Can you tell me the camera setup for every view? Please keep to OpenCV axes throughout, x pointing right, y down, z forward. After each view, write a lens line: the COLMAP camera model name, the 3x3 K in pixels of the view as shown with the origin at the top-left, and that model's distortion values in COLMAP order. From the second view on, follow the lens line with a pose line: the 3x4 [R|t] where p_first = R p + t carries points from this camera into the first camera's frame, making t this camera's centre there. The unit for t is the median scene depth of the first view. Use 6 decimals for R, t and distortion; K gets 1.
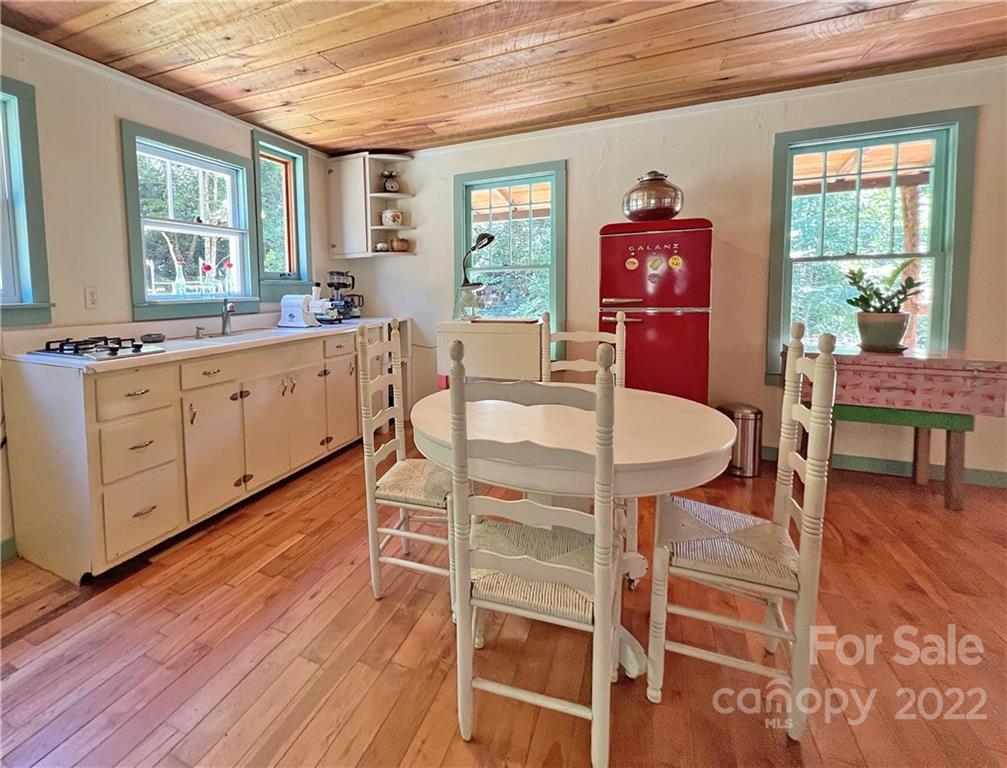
lens RADIAL K [[478.4, 0, 413.3], [0, 478.4, 320.6], [0, 0, 1]] dist [-0.005537, -0.000759]
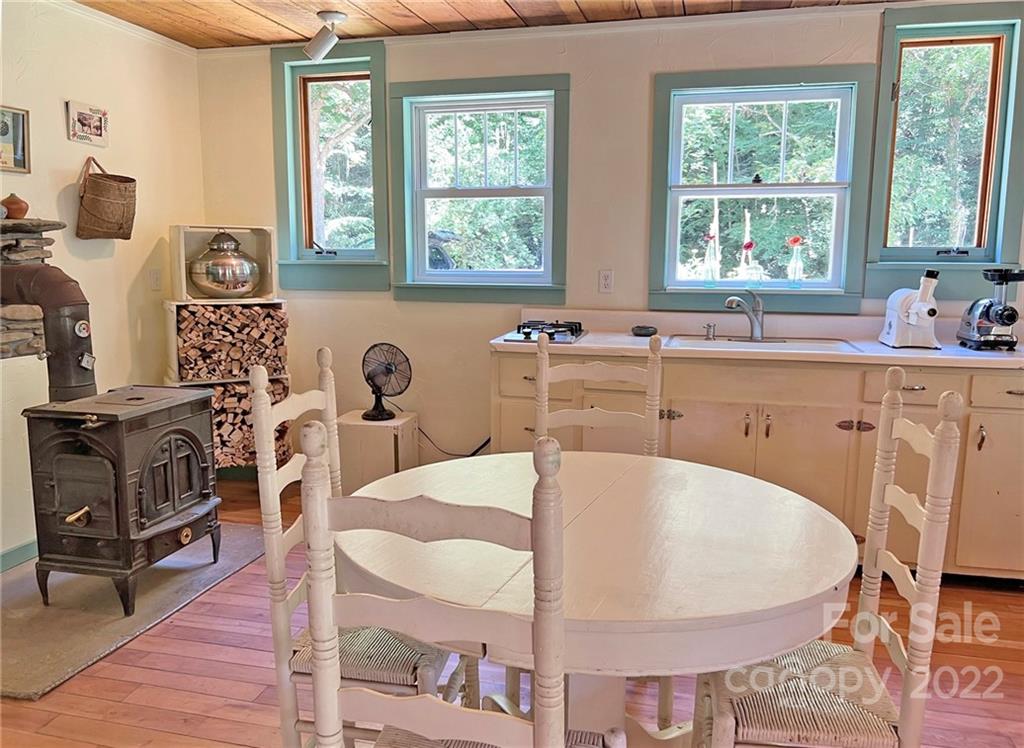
lens RADIAL K [[785.4, 0, 511.9], [0, 785.4, 375.6], [0, 0, 1]] dist [0.036559, -0.038217]
pose [[0.211845, 0.164805, -0.963307, 0.615600], [-0.075444, 0.985495, 0.152010, -0.063516], [0.974387, 0.040473, 0.221206, 0.344925]]
